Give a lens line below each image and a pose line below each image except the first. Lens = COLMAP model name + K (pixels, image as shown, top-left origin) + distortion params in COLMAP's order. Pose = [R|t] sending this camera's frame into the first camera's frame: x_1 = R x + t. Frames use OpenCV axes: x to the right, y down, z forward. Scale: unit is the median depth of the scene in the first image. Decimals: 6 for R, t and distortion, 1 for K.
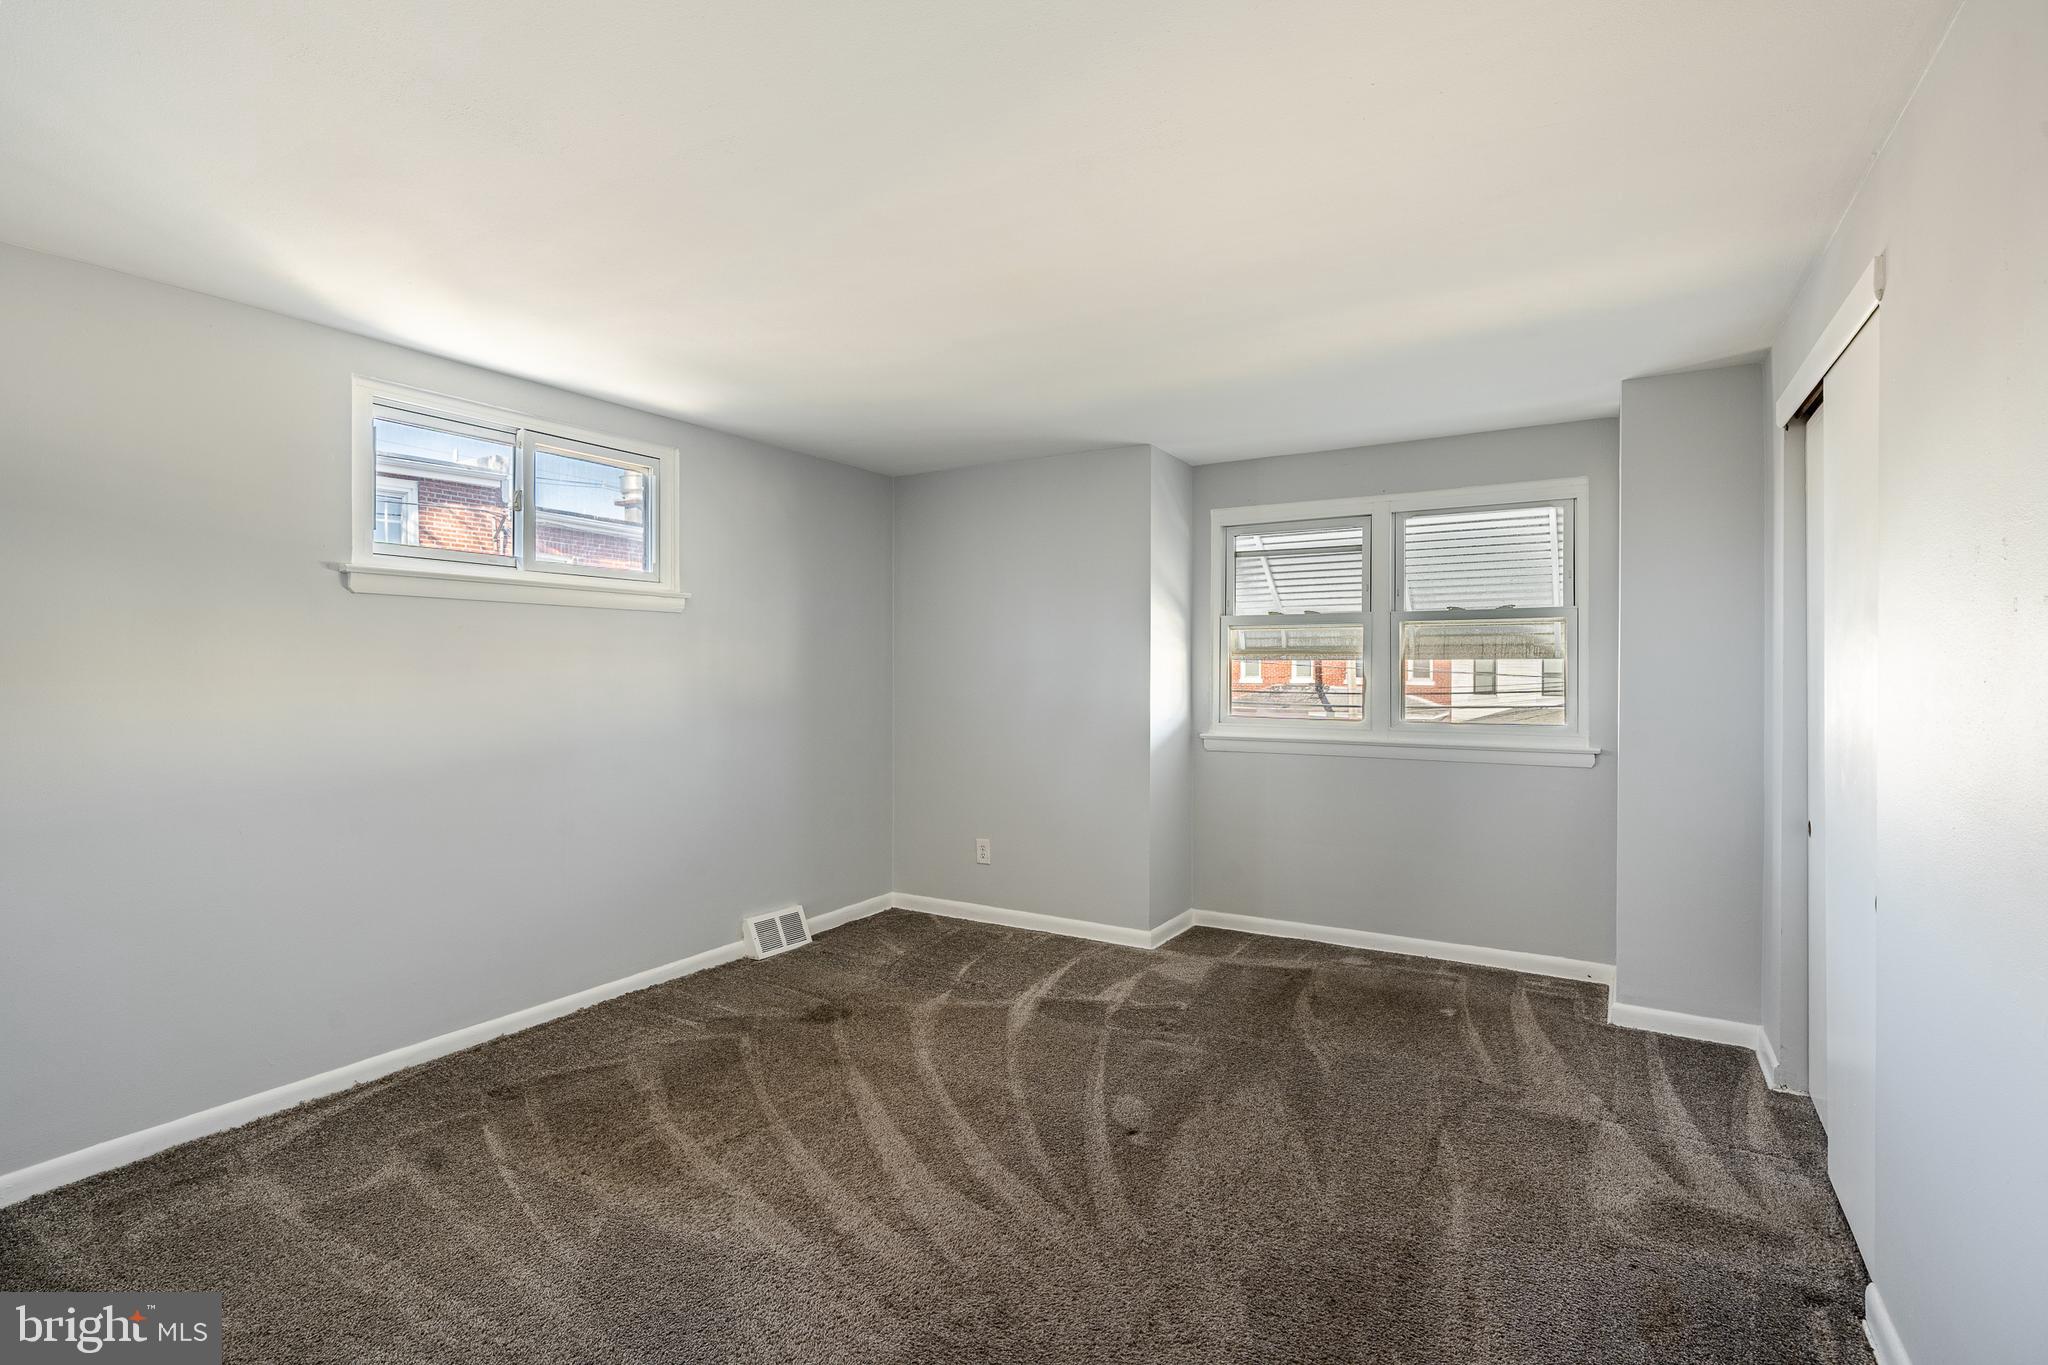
lens RADIAL K [[955.5, 0, 1020.9], [0, 955.5, 673.9], [0, 0, 1]] dist [0.000573, -0.000507]
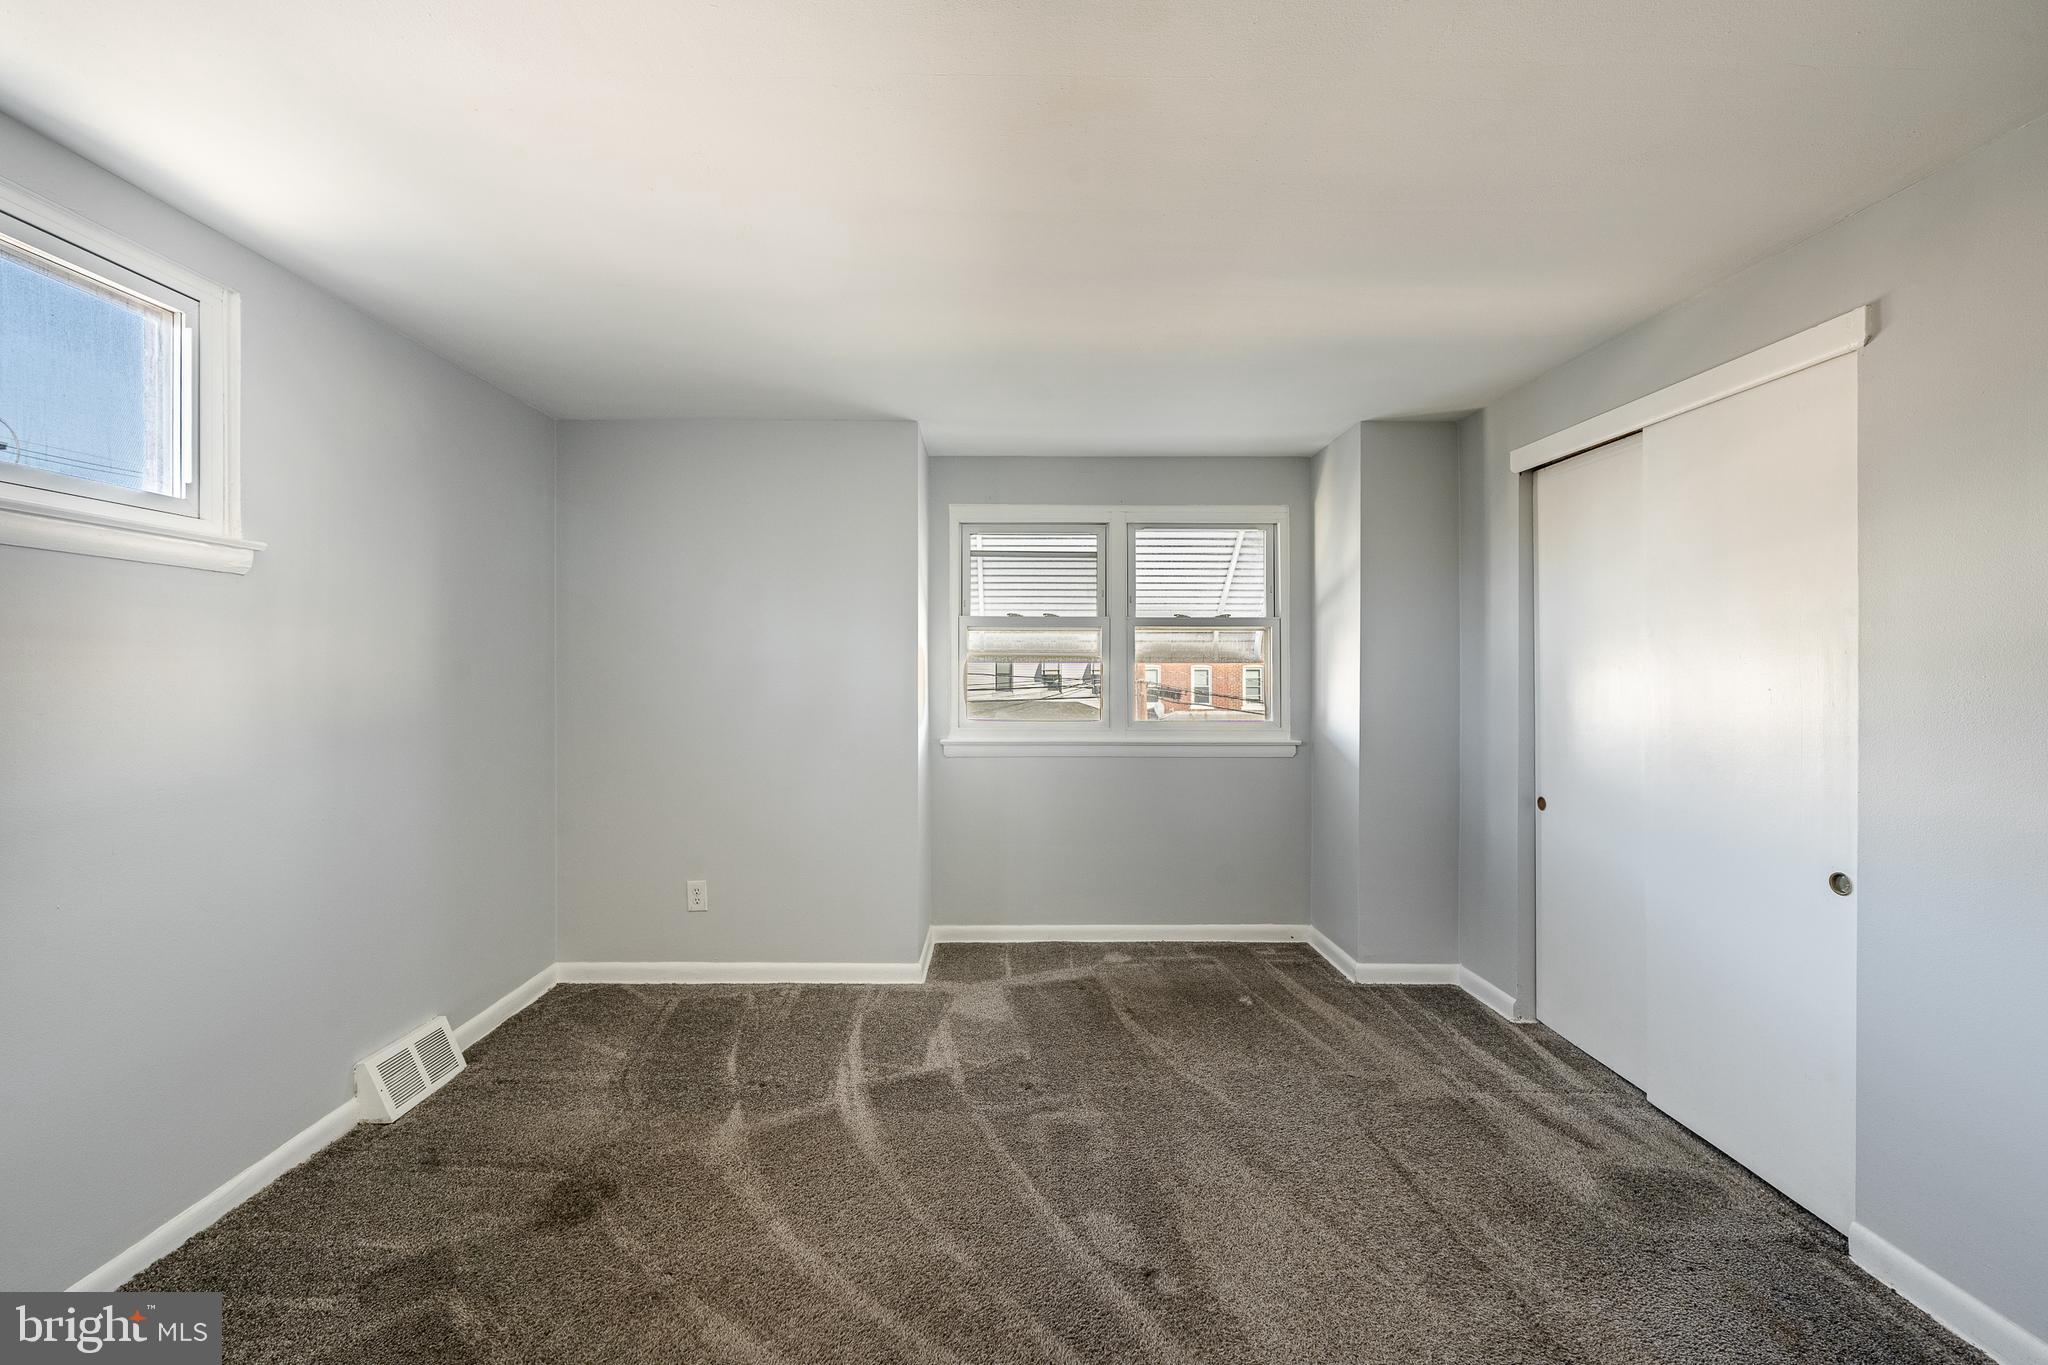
lens RADIAL K [[819.6, 0, 1008.0], [0, 819.6, 674.6], [0, 0, 1]] dist [-0.002010, -0.001111]
pose [[0.855442, -0.000942, 0.517898, -0.215877], [0.000857, 1.000000, 0.000404, -0.002772], [-0.517898, 0.000099, 0.855442, 0.332106]]
